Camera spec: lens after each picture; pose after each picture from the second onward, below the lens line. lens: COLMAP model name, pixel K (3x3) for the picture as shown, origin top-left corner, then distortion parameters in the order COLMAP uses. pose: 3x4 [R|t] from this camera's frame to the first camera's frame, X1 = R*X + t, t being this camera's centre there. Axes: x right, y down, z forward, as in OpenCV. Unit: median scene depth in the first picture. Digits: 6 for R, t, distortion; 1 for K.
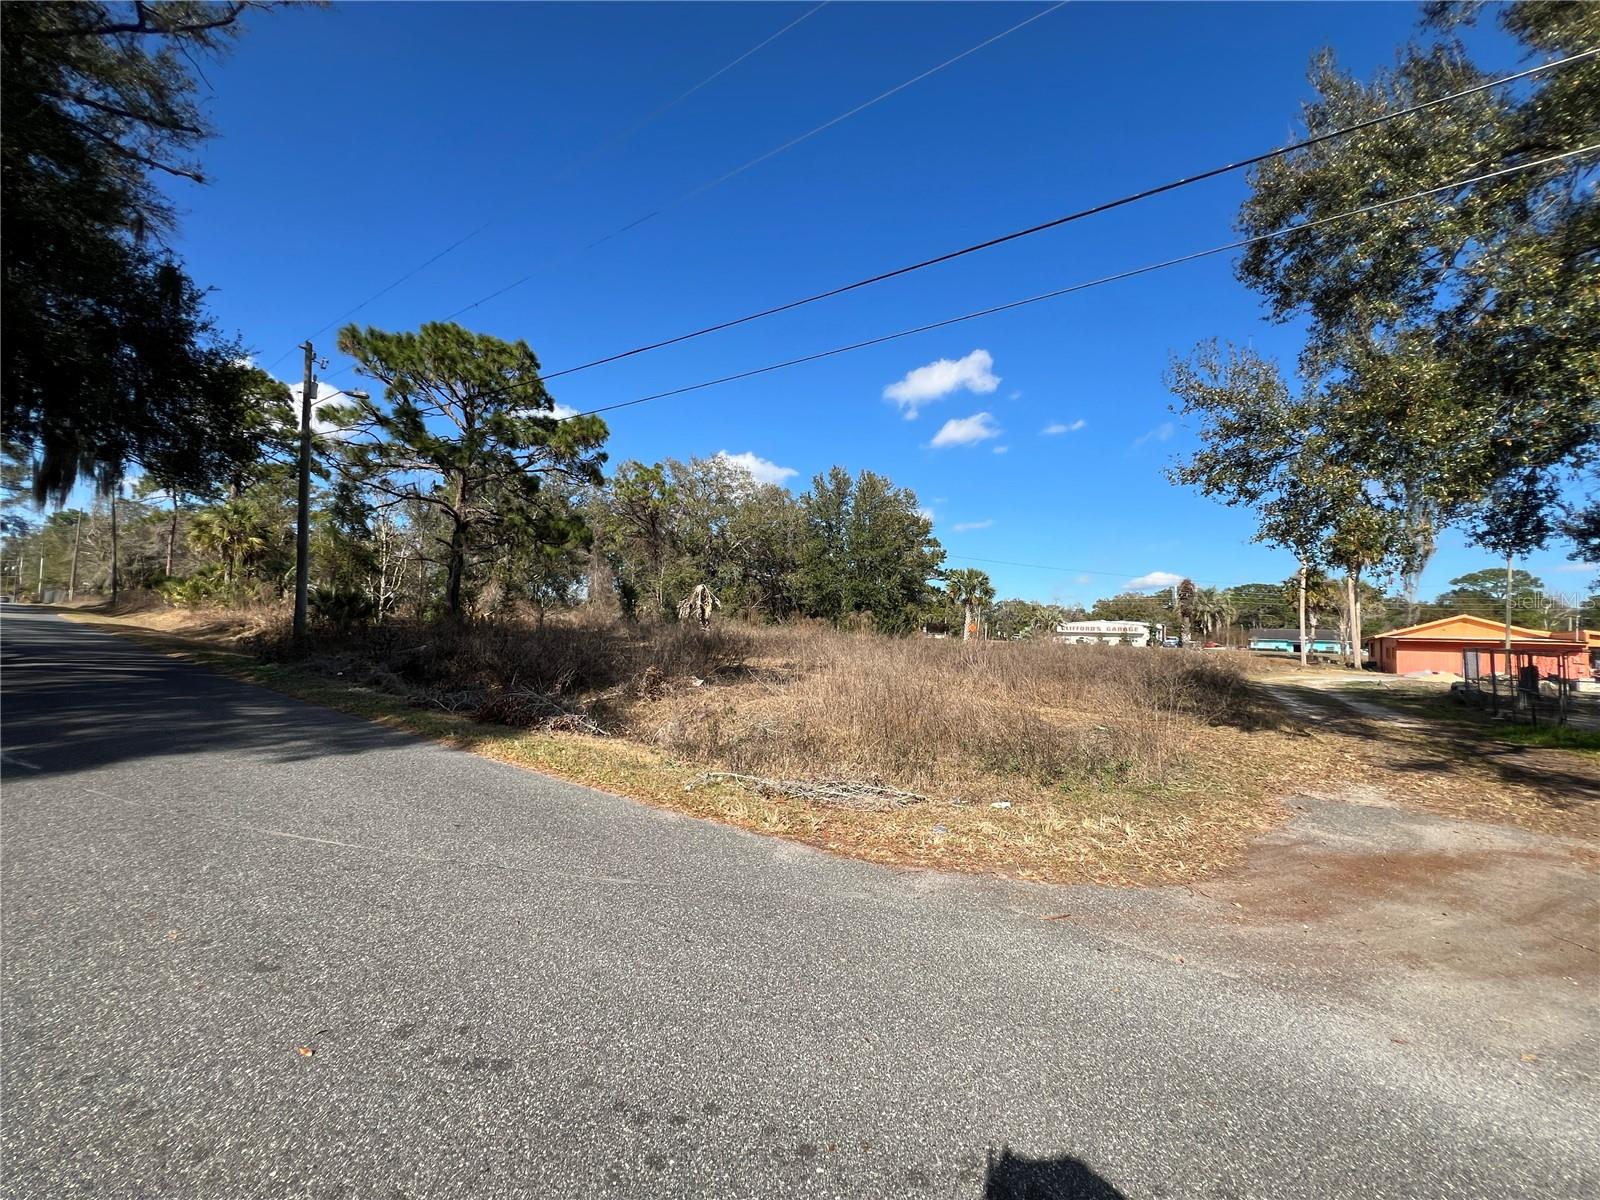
lens RADIAL K [[645.8, 0, 796.1], [0, 645.8, 596.7], [0, 0, 1]] dist [-0.006229, 0.002377]
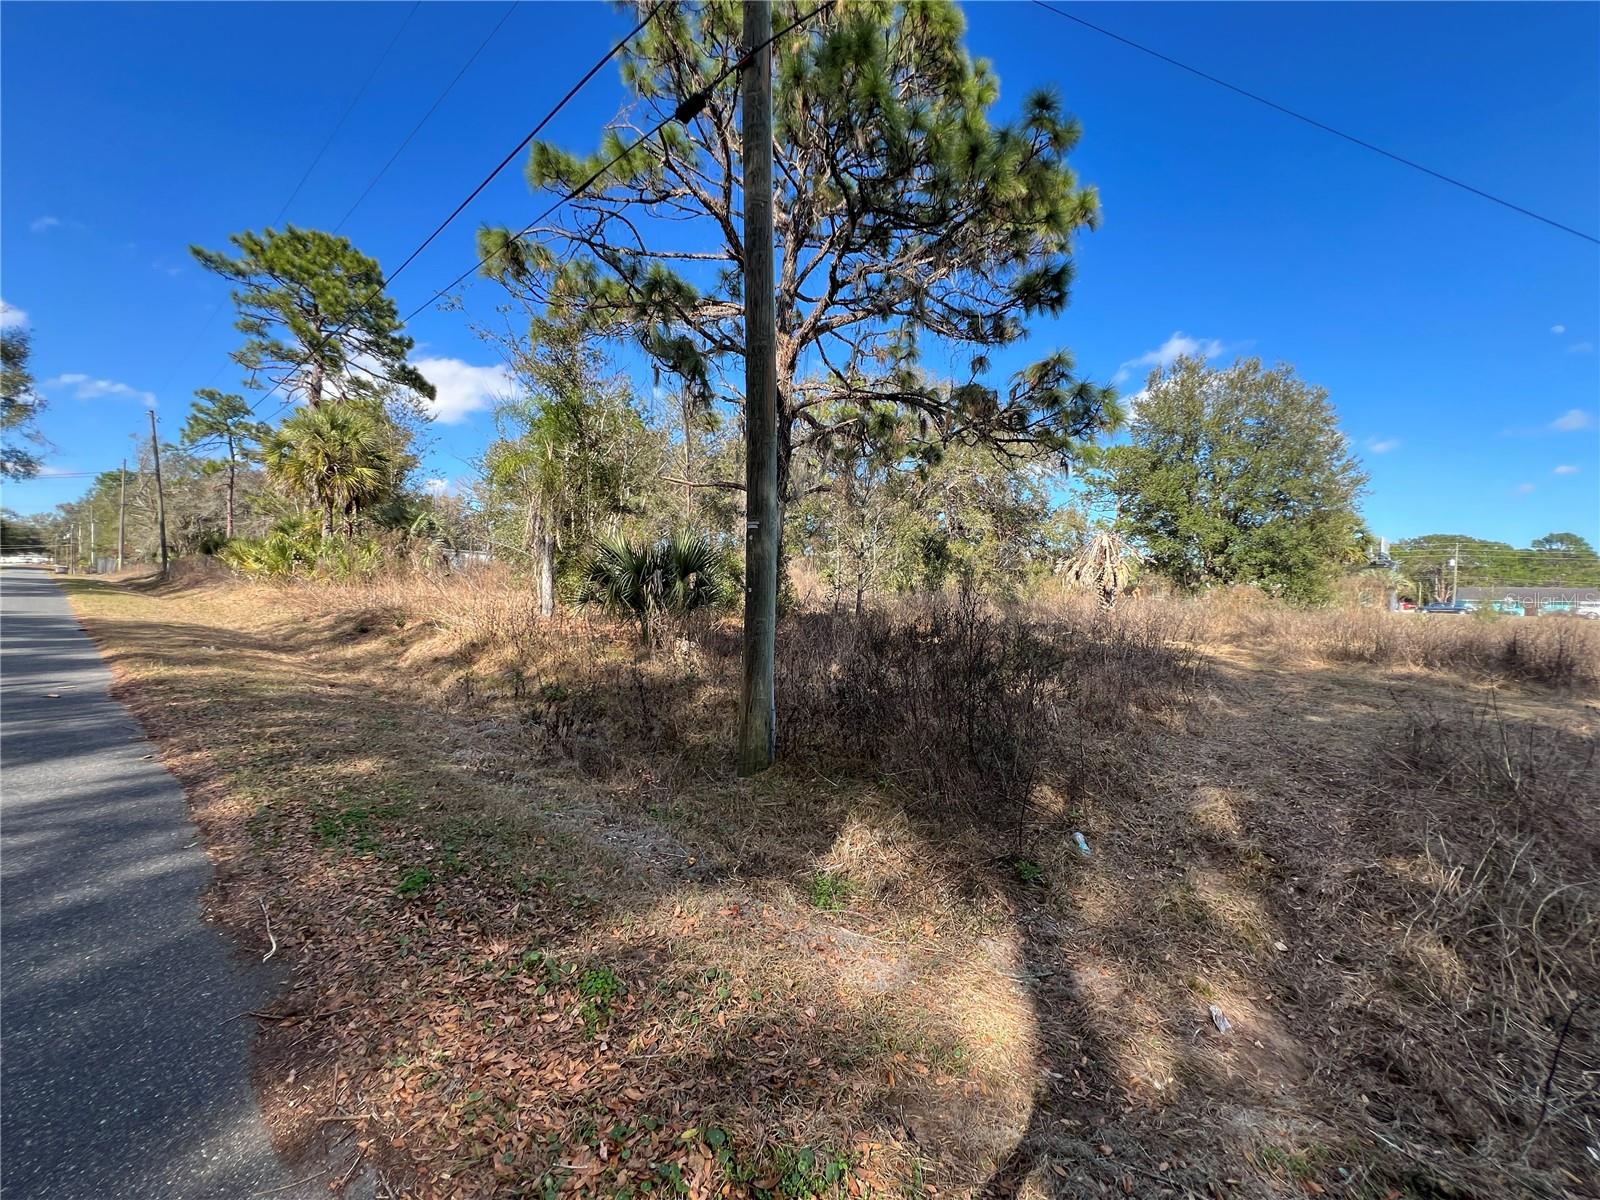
lens RADIAL K [[645.8, 0, 796.1], [0, 645.8, 596.7], [0, 0, 1]] dist [-0.006229, 0.002377]
pose [[0.998720, -0.008759, -0.049809, -0.425708], [0.011733, 0.998145, 0.059748, 0.000108], [0.049194, -0.060256, 0.996970, 0.423966]]
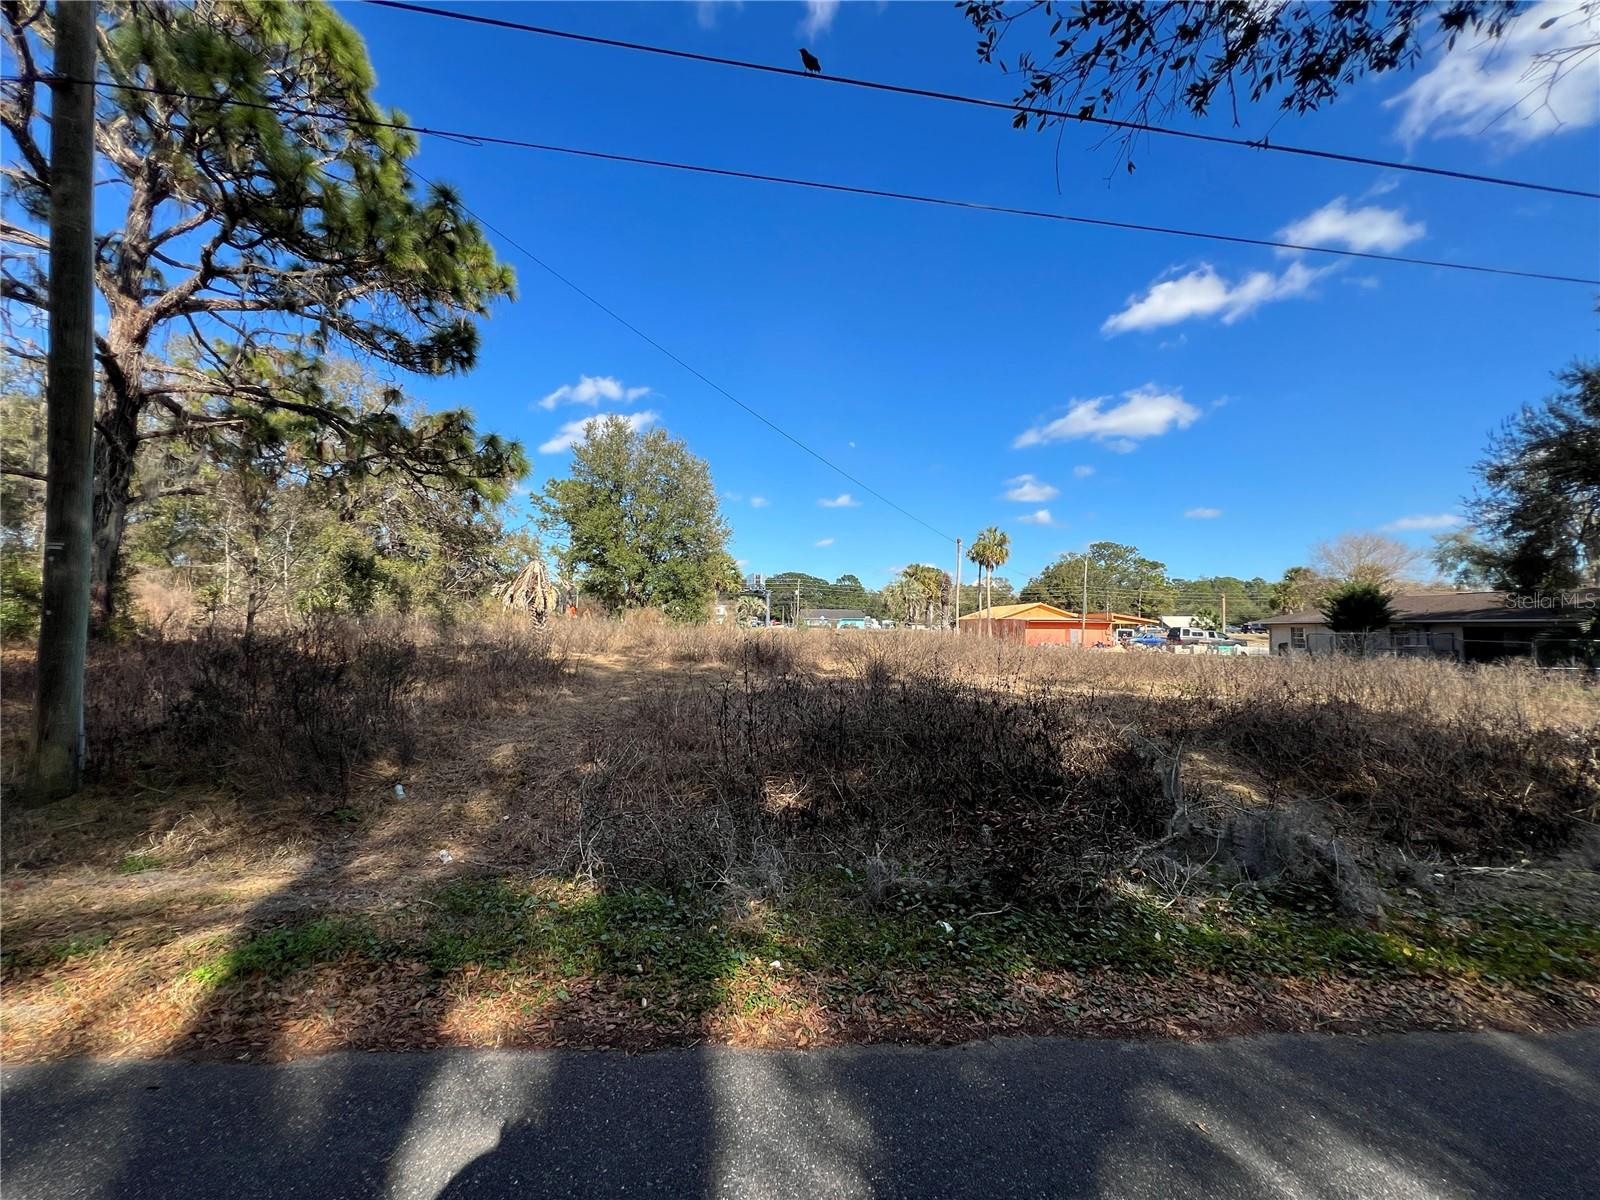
lens RADIAL K [[645.8, 0, 796.1], [0, 645.8, 596.7], [0, 0, 1]] dist [-0.006229, 0.002377]
pose [[0.745038, 0.005157, 0.667002, -0.415150], [-0.025300, 0.999469, 0.020533, -0.003423], [-0.666542, -0.032173, 0.744773, 0.353530]]
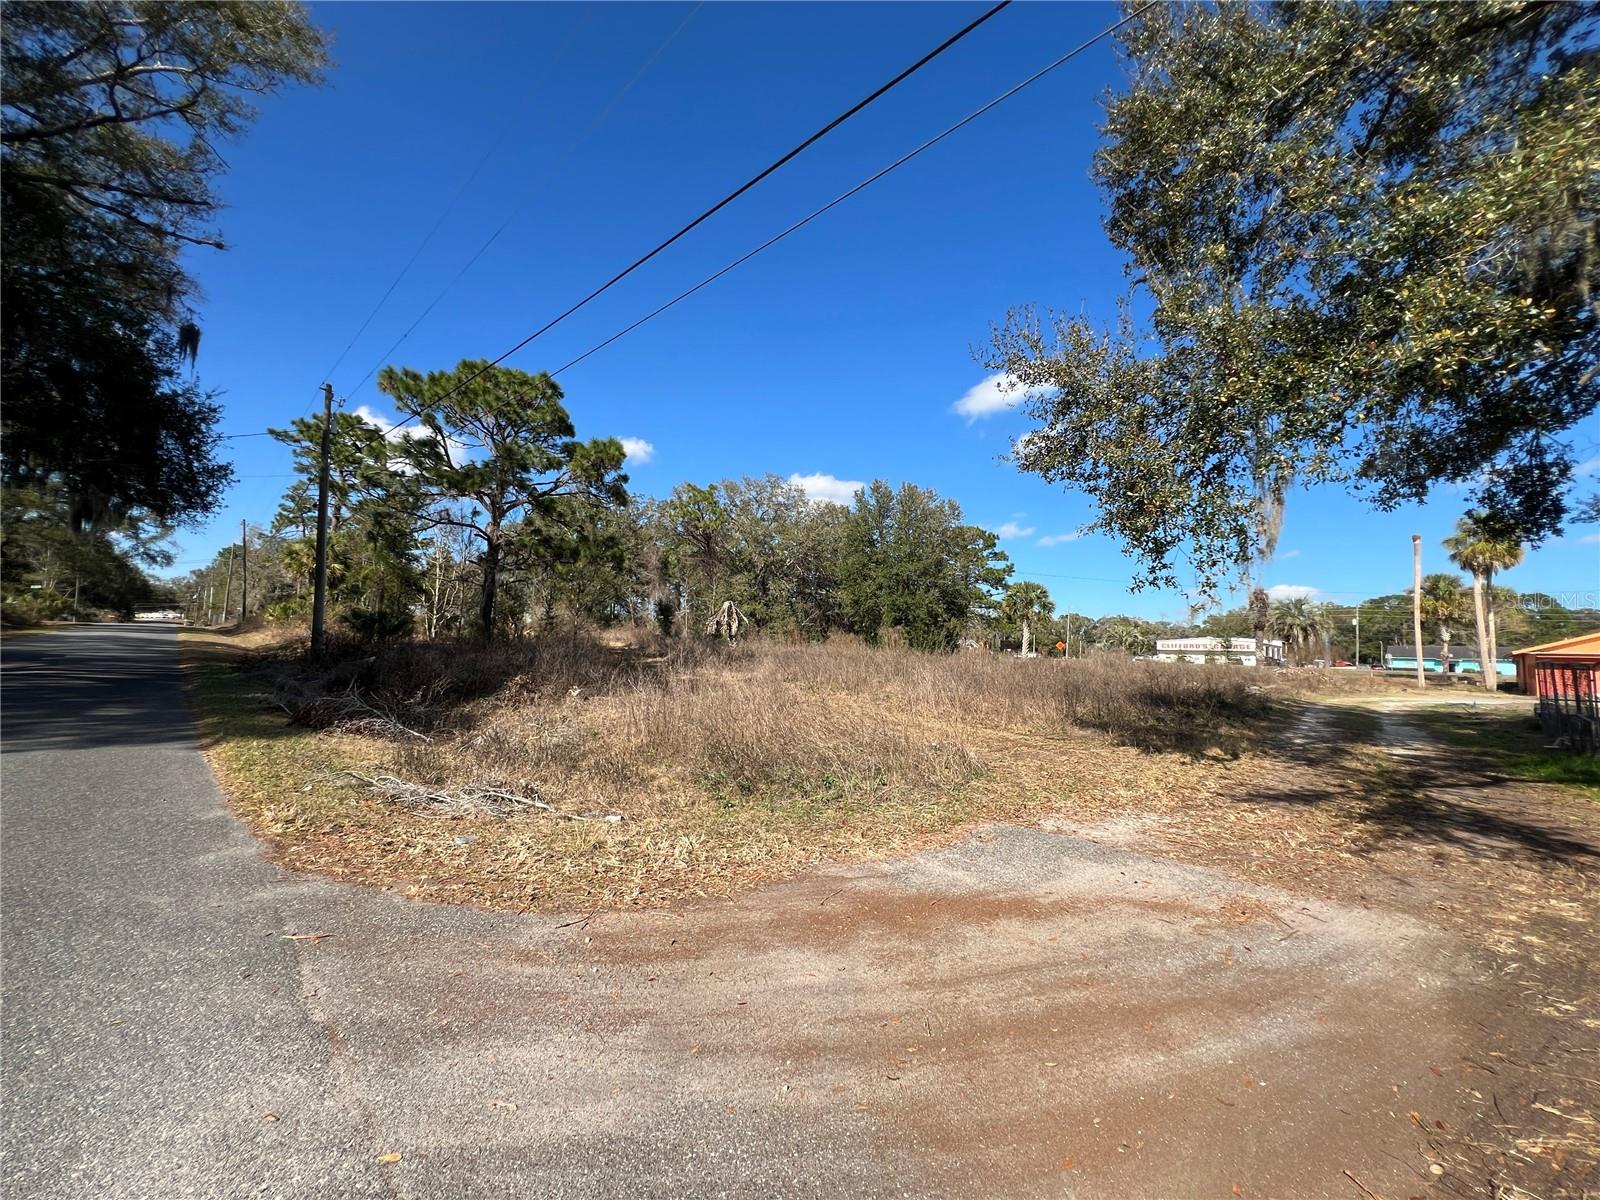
lens RADIAL K [[645.8, 0, 796.1], [0, 645.8, 596.7], [0, 0, 1]] dist [-0.006229, 0.002377]
pose [[0.989174, -0.013902, -0.146088, 0.111633], [0.009556, 0.999492, -0.030410, 0.006391], [0.146437, 0.028684, 0.988804, 0.020614]]
